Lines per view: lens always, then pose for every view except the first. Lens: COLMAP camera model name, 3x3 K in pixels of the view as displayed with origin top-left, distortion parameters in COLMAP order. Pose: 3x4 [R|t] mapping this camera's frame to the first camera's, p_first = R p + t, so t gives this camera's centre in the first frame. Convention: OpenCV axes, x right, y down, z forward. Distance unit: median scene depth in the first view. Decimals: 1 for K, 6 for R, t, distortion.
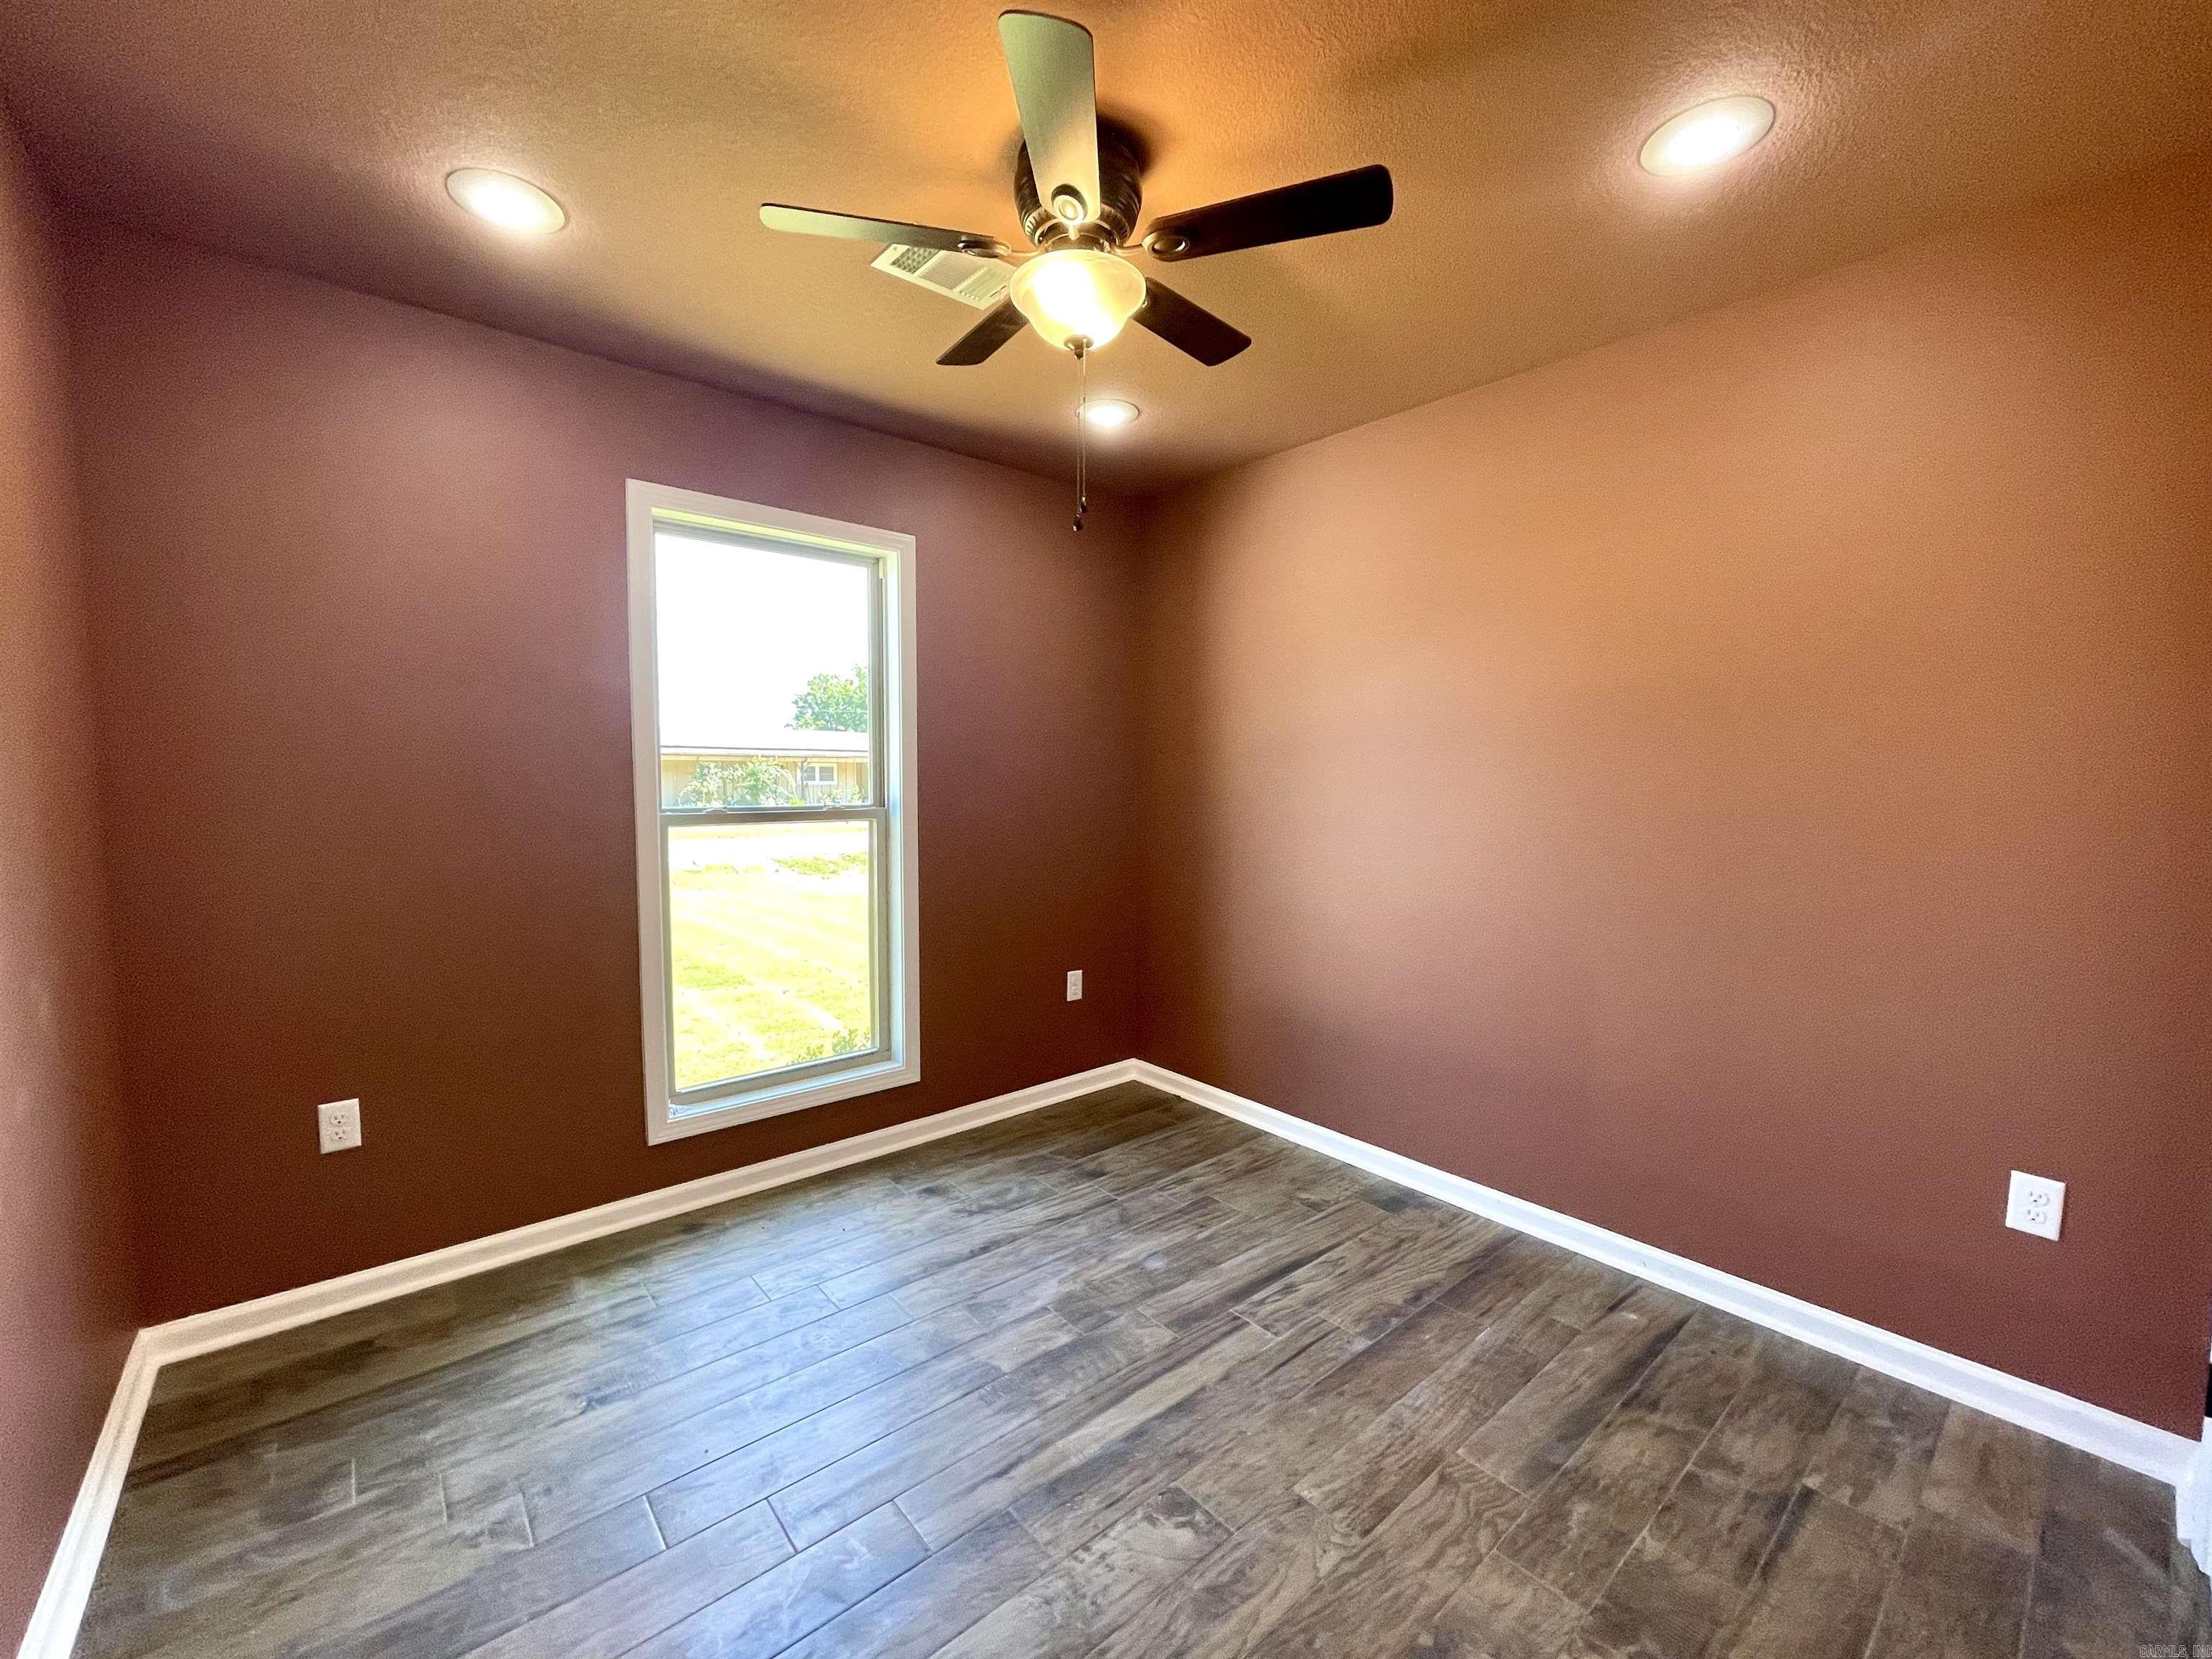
lens RADIAL K [[891.6, 0, 1105.8], [0, 891.6, 836.9], [0, 0, 1]] dist [0.000322, -0.000696]
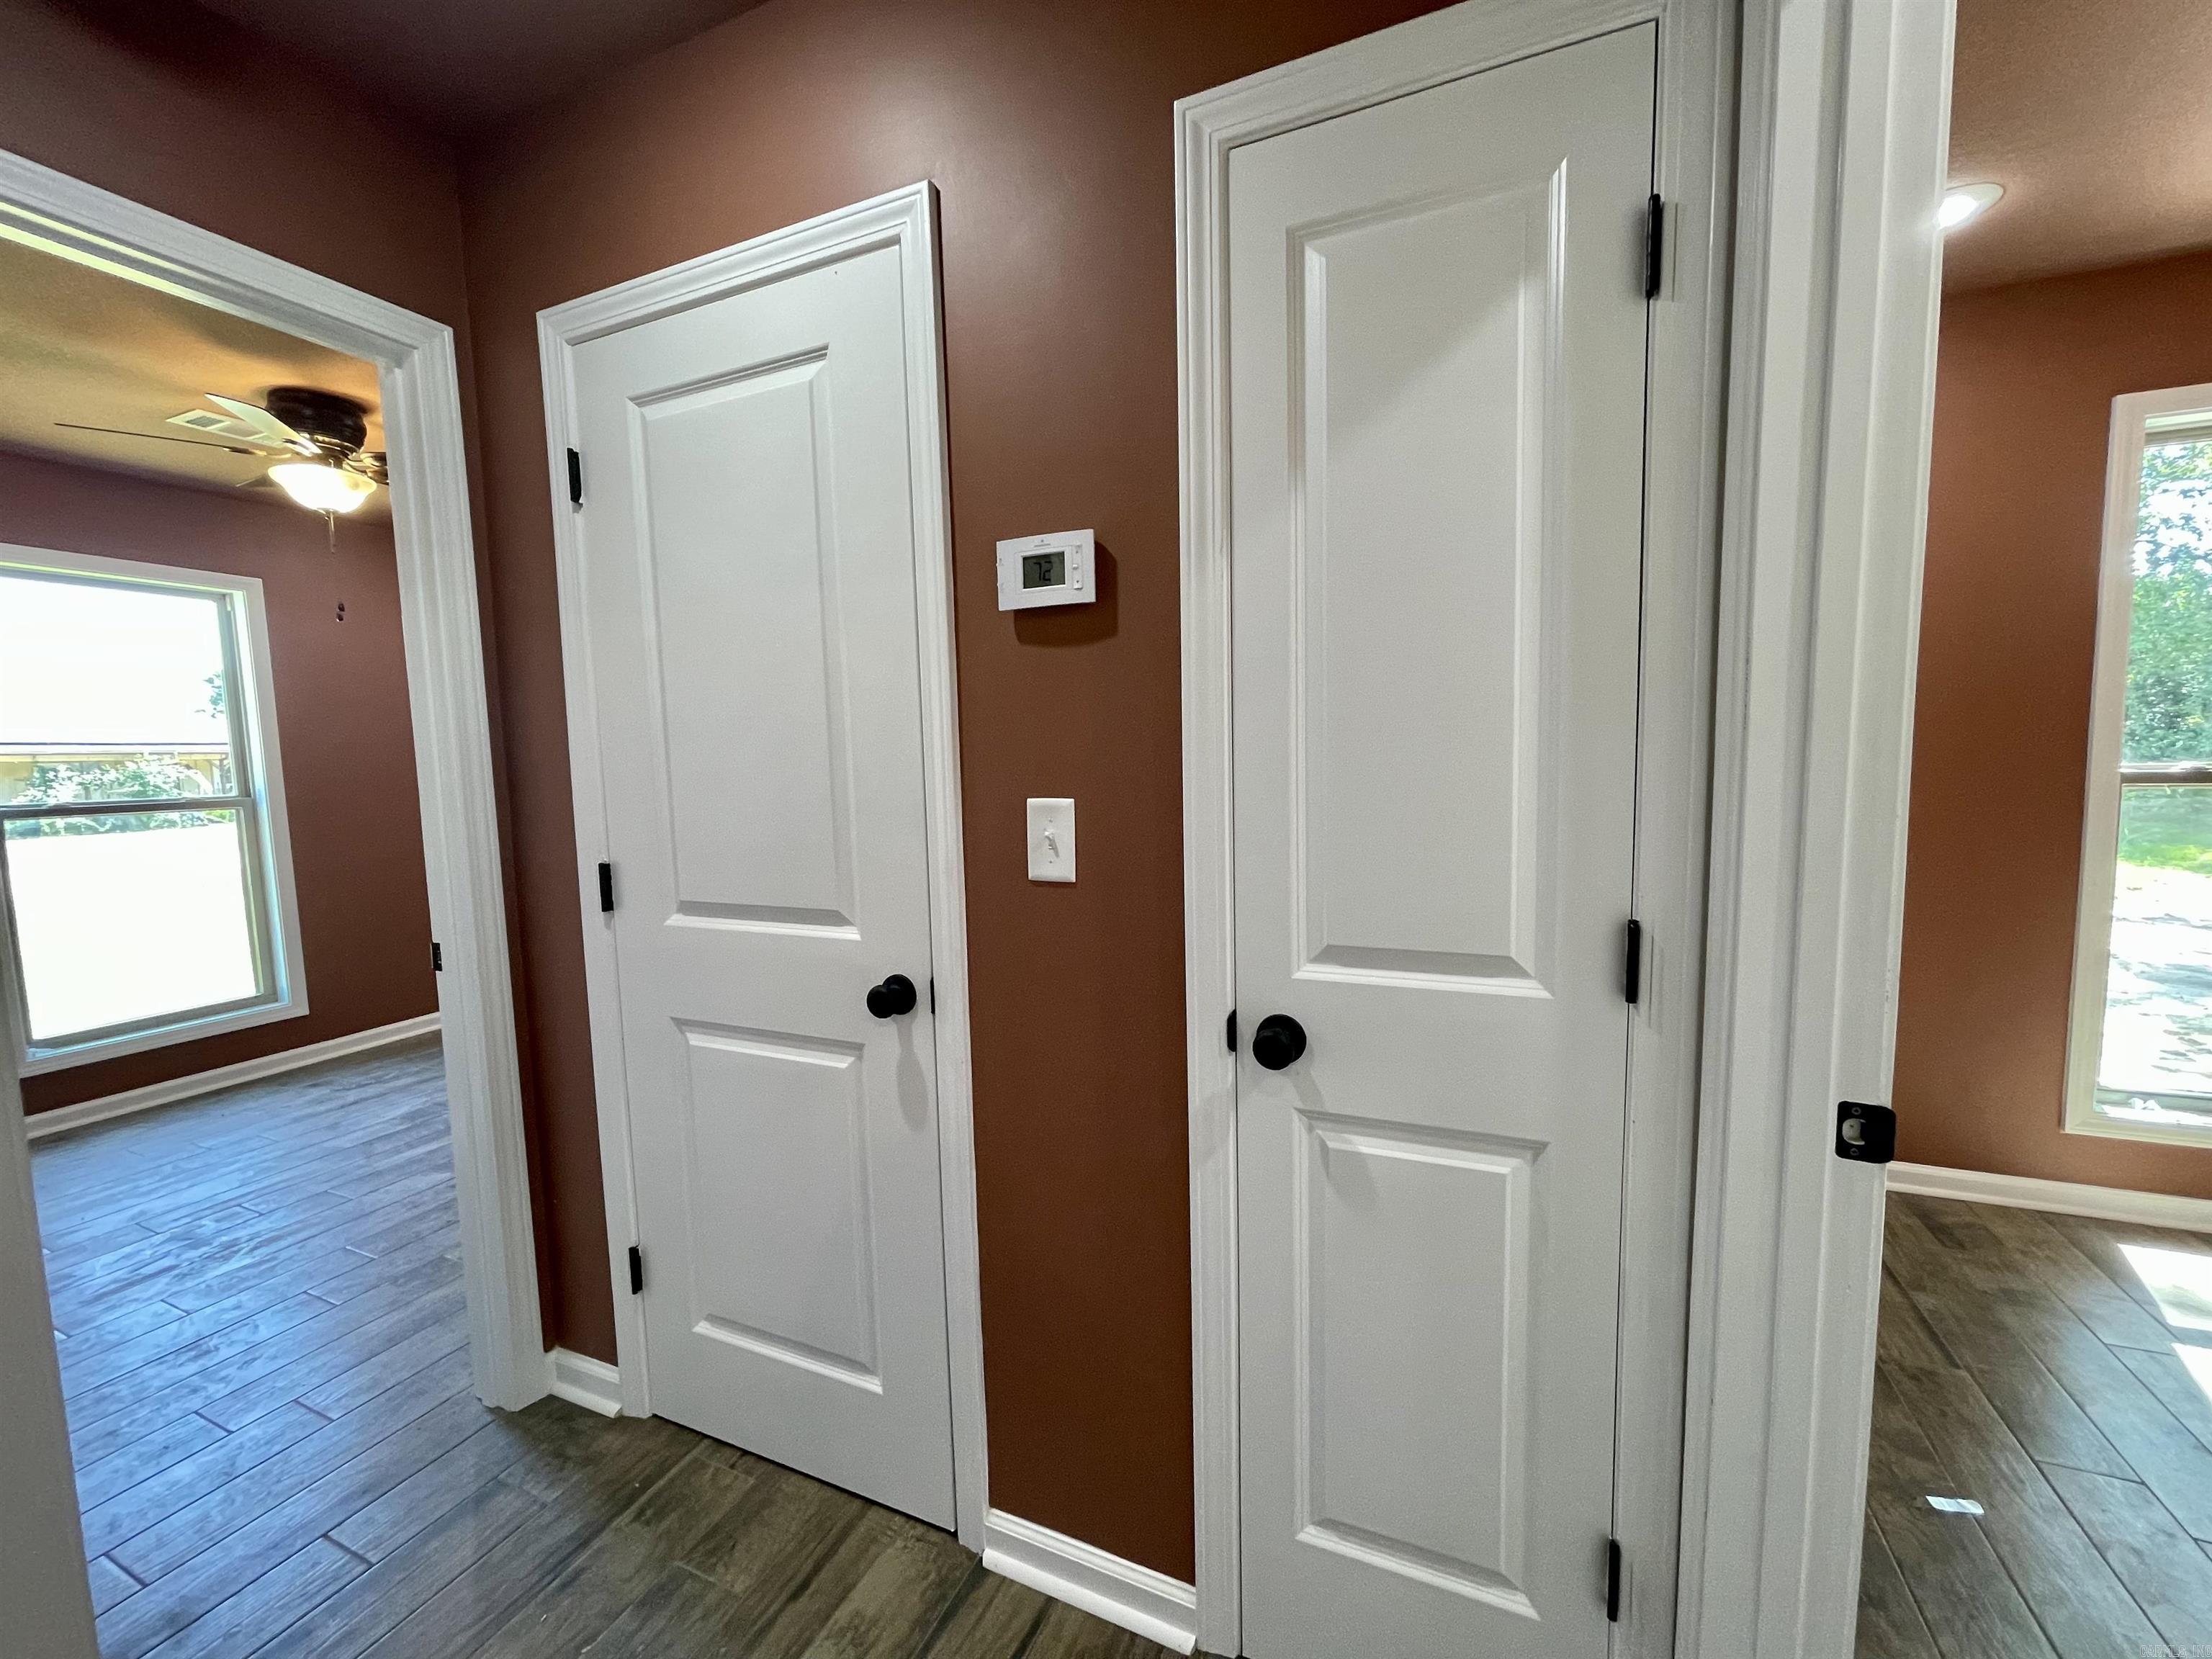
lens RADIAL K [[891.6, 0, 1115.3], [0, 891.6, 829.2], [0, 0, 1]] dist [0.000322, -0.000696]
pose [[0.899023, -0.069285, 0.432386, 0.356202], [0.062627, 0.997597, 0.029639, 0.060103], [-0.433400, 0.000433, 0.901202, -0.770382]]
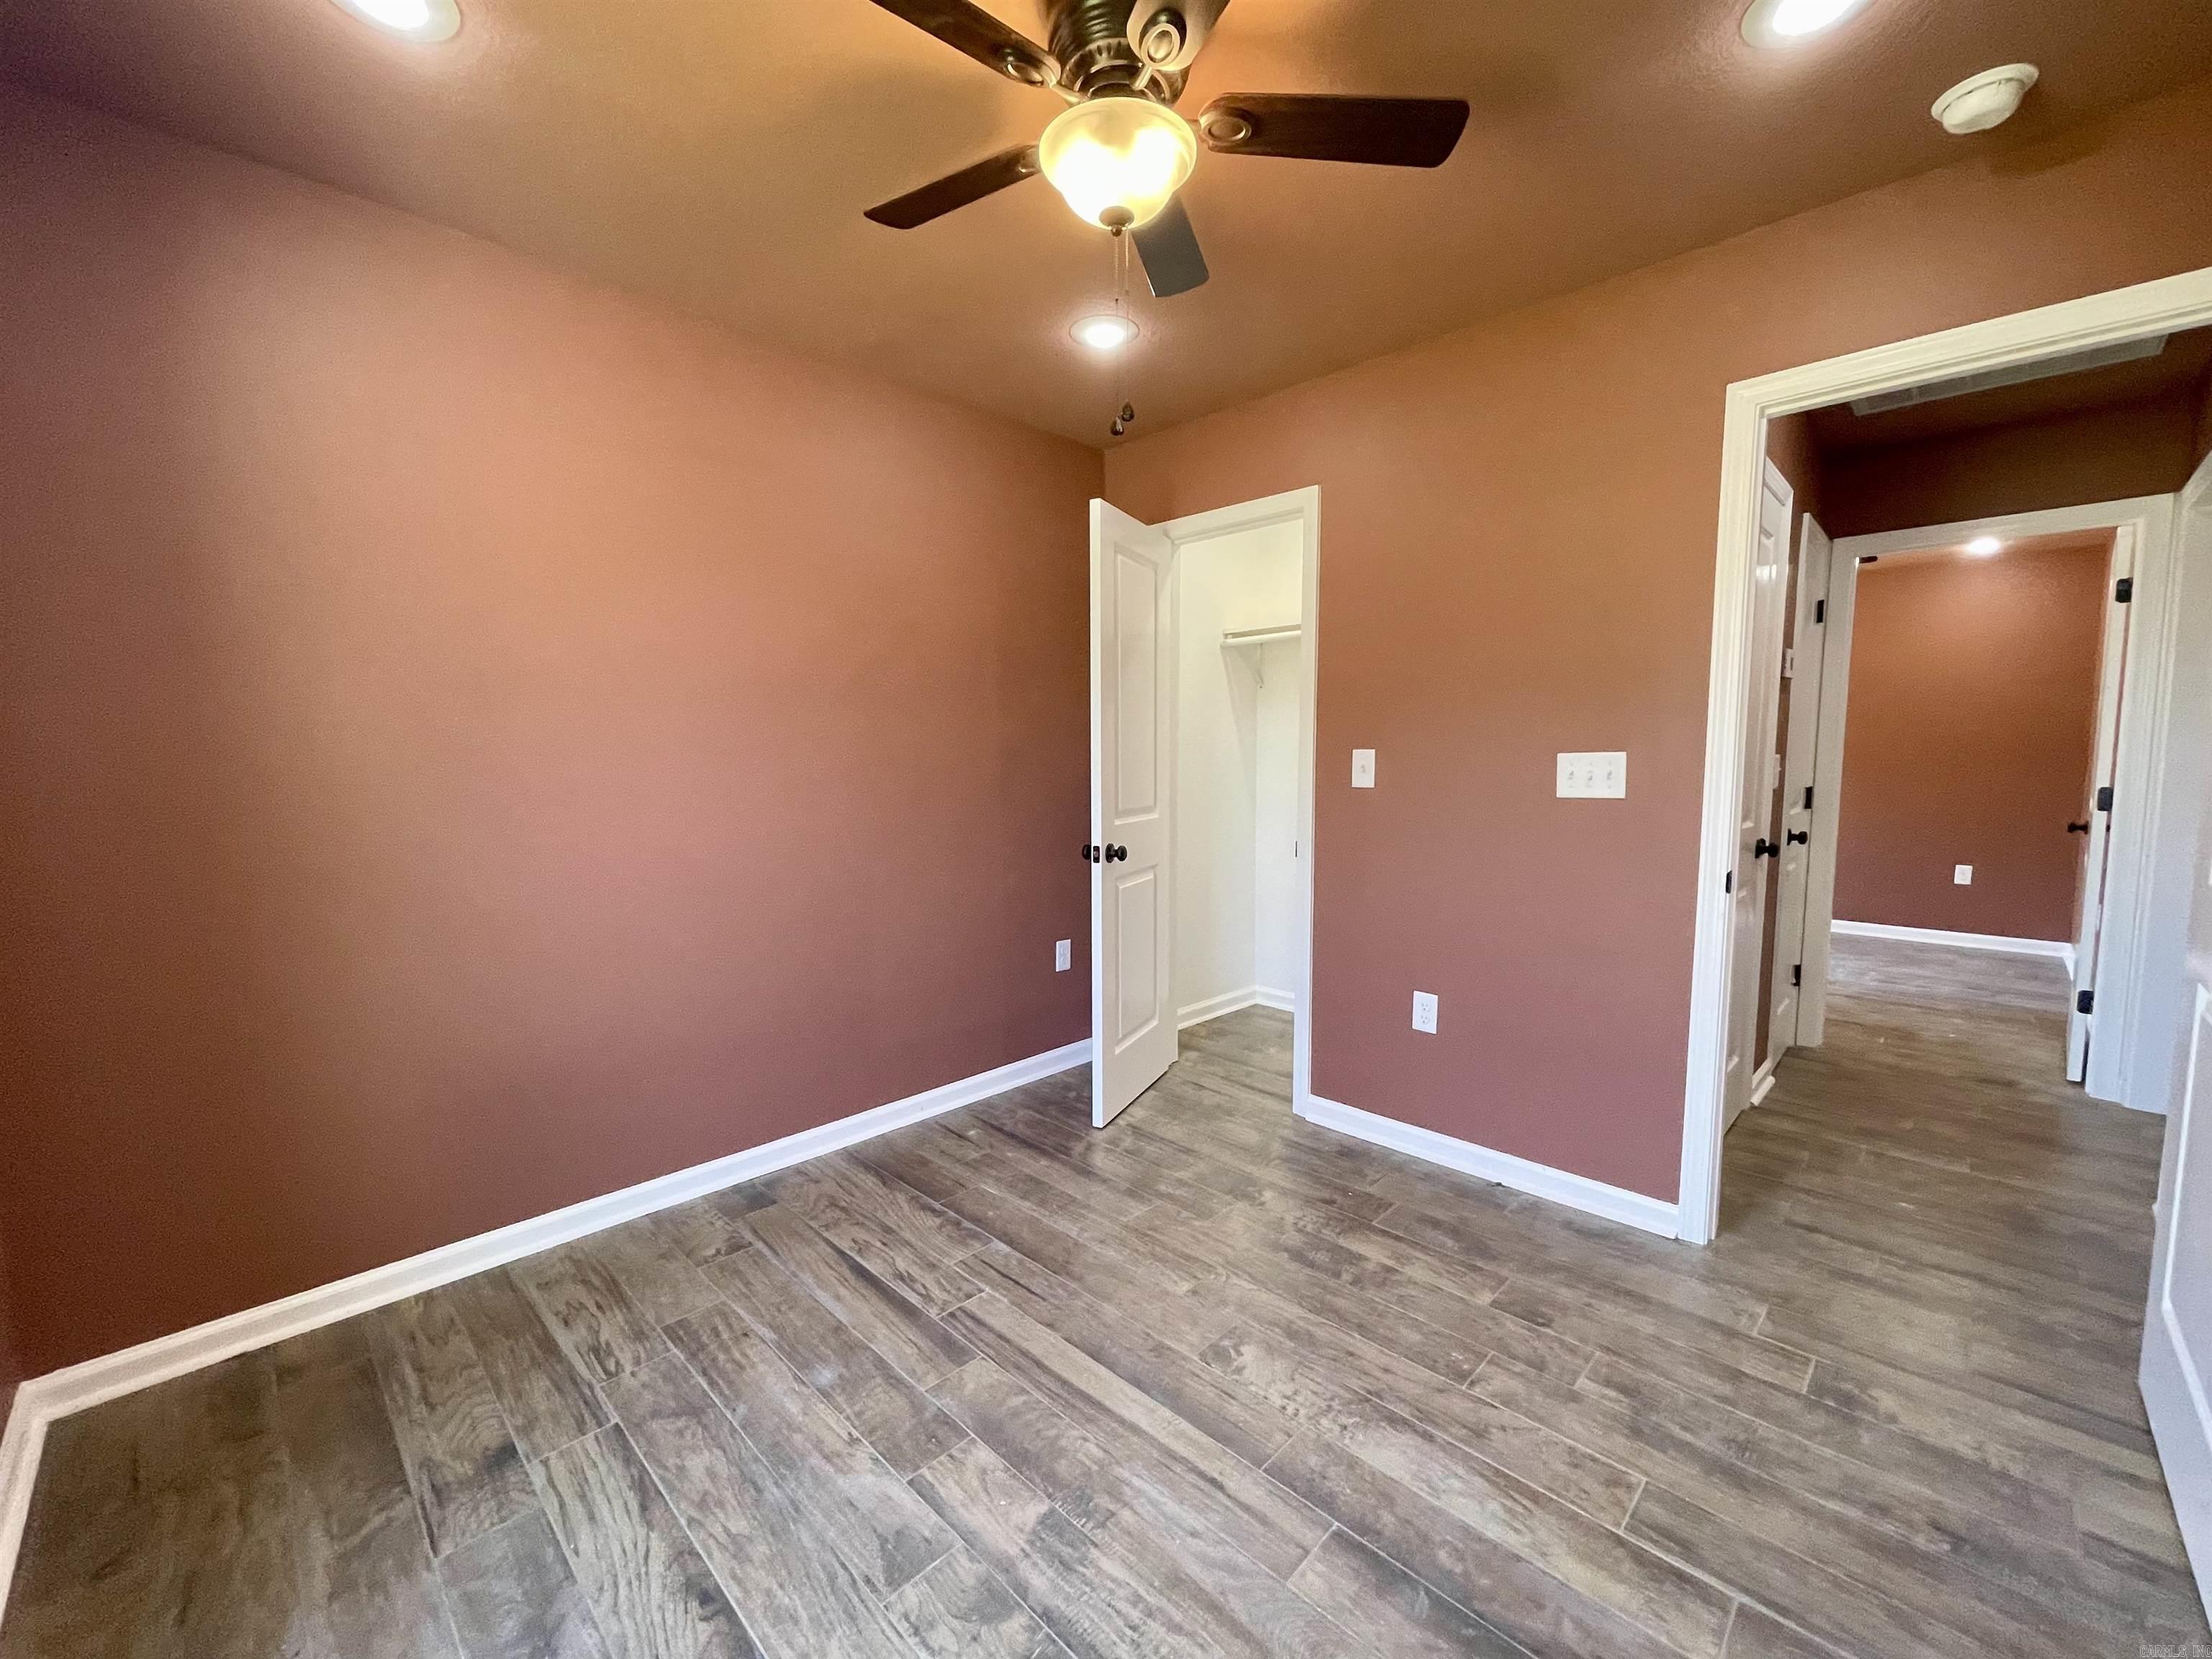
lens RADIAL K [[891.6, 0, 1101.1], [0, 891.6, 831.9], [0, 0, 1]] dist [0.000322, -0.000696]
pose [[-0.074594, -0.094903, 0.992688, -0.623200], [0.074385, 0.992158, 0.100442, -0.031555], [-0.994436, 0.081334, -0.066950, 0.737201]]
